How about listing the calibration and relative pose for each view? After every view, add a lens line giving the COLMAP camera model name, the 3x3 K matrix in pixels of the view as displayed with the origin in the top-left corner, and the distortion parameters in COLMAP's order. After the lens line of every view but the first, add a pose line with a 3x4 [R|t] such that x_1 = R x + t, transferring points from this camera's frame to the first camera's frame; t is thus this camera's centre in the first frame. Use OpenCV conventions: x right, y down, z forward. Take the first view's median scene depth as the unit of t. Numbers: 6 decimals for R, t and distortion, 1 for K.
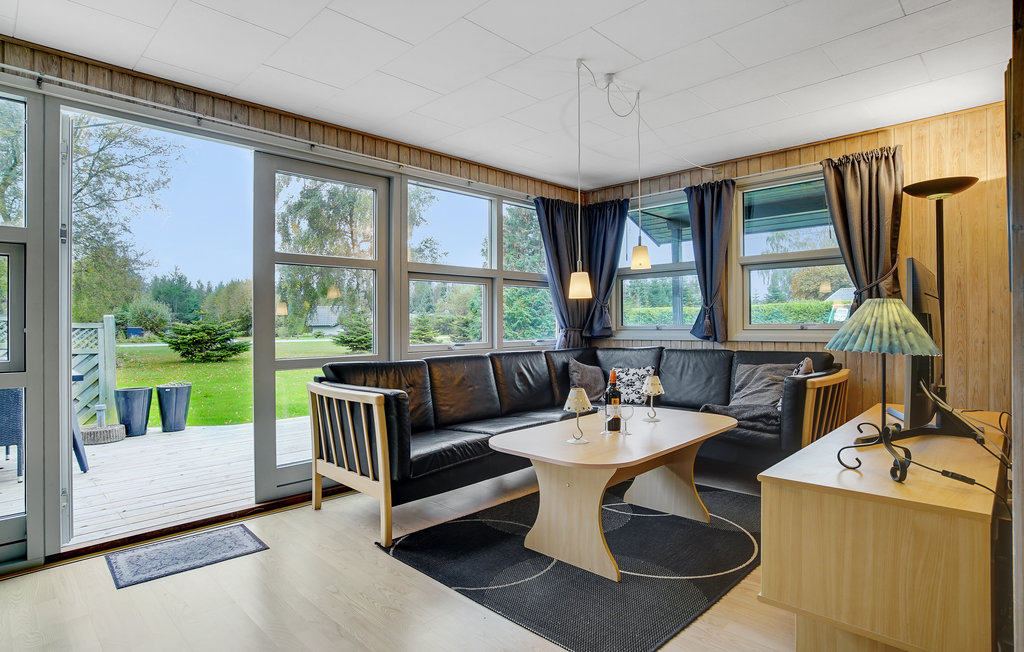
lens RADIAL K [[545.6, 0, 512.0], [0, 545.6, 326.0], [0, 0, 1]] dist [-0.042978, 0.027527]
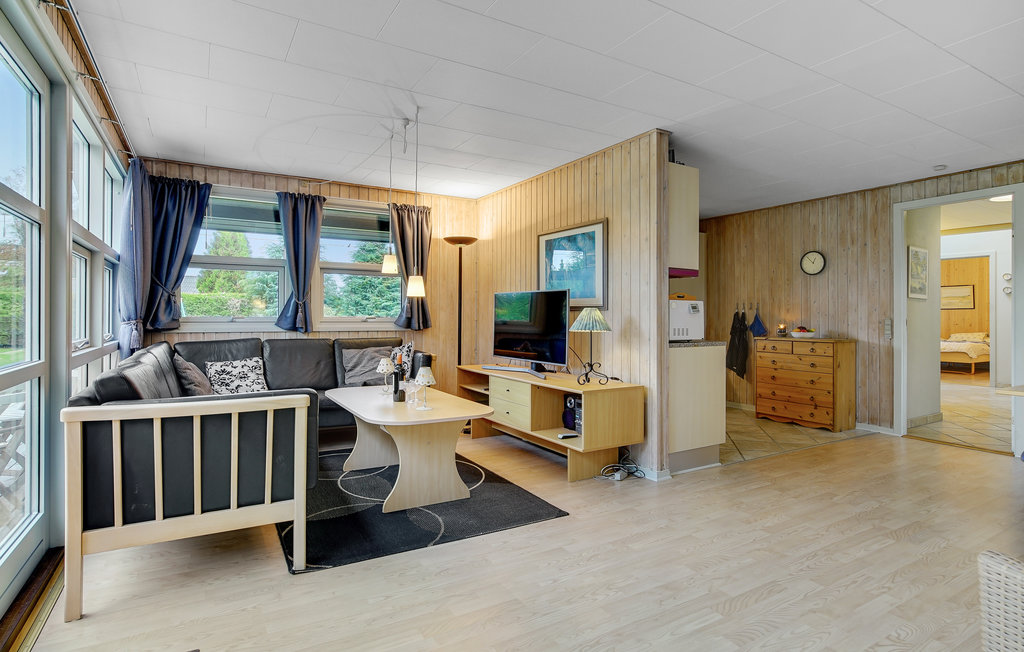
lens RADIAL K [[525.0, 0, 512.0], [0, 525.0, 326.0], [0, 0, 1]] dist [-0.039907, 0.023324]
pose [[0.260738, -0.007984, 0.965377, -0.669048], [-0.005787, 0.999935, 0.009833, 0.002731], [-0.965392, -0.008150, 0.260675, 0.321032]]
